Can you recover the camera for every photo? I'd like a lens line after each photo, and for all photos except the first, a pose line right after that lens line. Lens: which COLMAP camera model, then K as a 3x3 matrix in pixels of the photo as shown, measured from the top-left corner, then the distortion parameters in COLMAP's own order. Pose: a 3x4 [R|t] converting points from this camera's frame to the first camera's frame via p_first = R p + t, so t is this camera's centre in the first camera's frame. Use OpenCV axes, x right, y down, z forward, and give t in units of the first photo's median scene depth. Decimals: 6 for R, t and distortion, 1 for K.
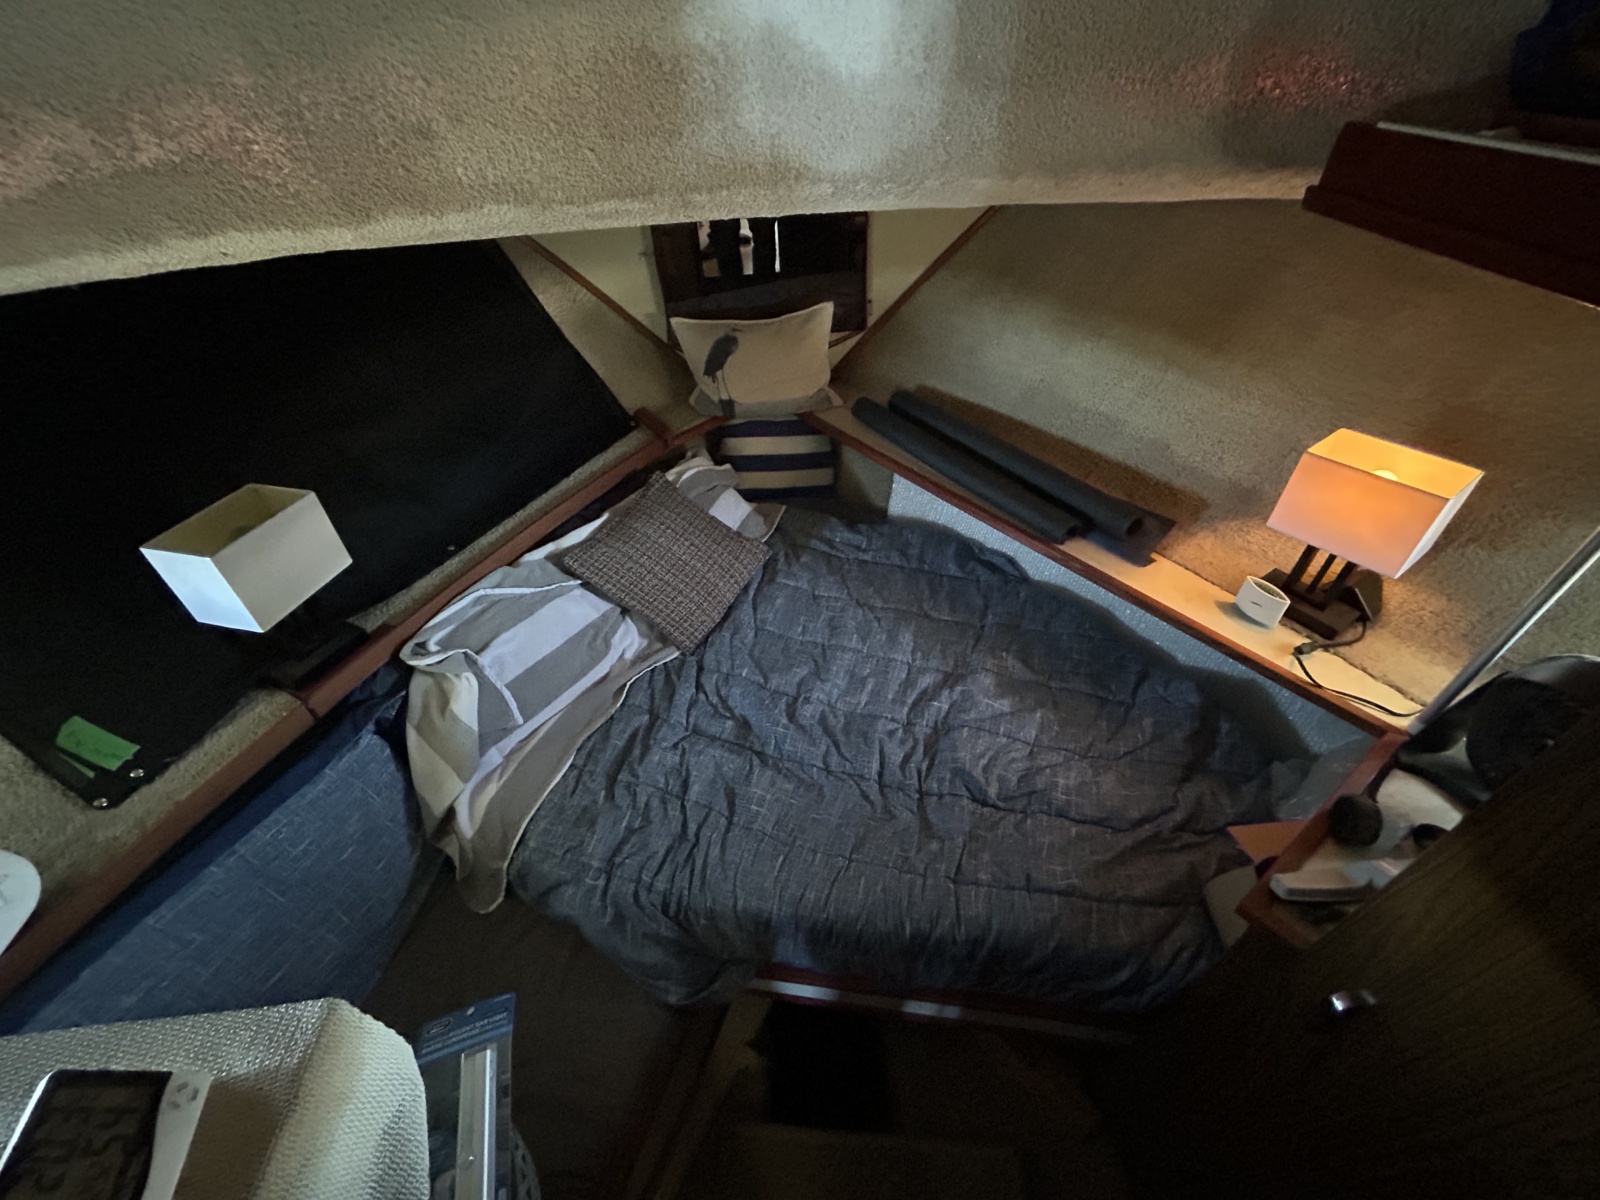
lens RADIAL K [[653.4, 0, 800.0], [0, 653.4, 600.0], [0, 0, 1]] dist [0.000913, 0.000776]
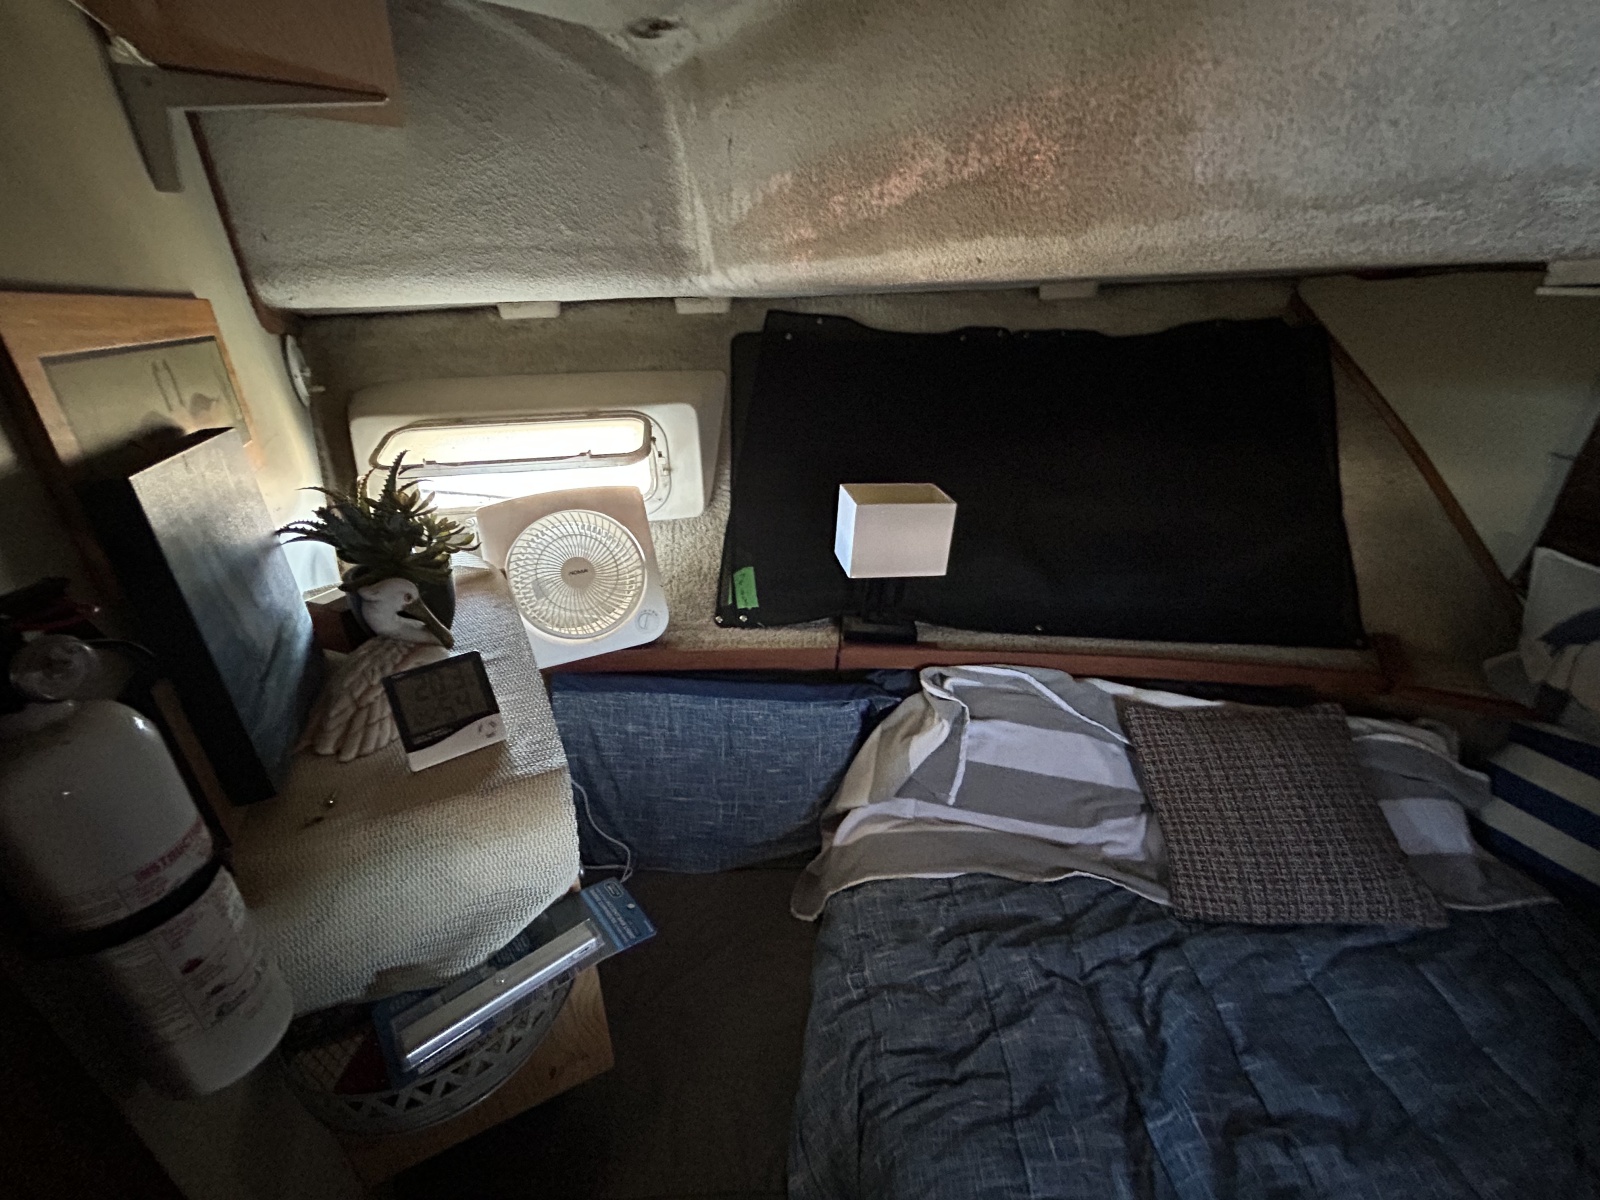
lens RADIAL K [[653.4, 0, 800.0], [0, 653.4, 600.0], [0, 0, 1]] dist [0.000913, 0.000776]
pose [[0.379869, 0.437615, -0.814980, 0.107440], [-0.632276, 0.765924, 0.116566, -0.001039], [0.675224, 0.471012, 0.567644, 0.215173]]
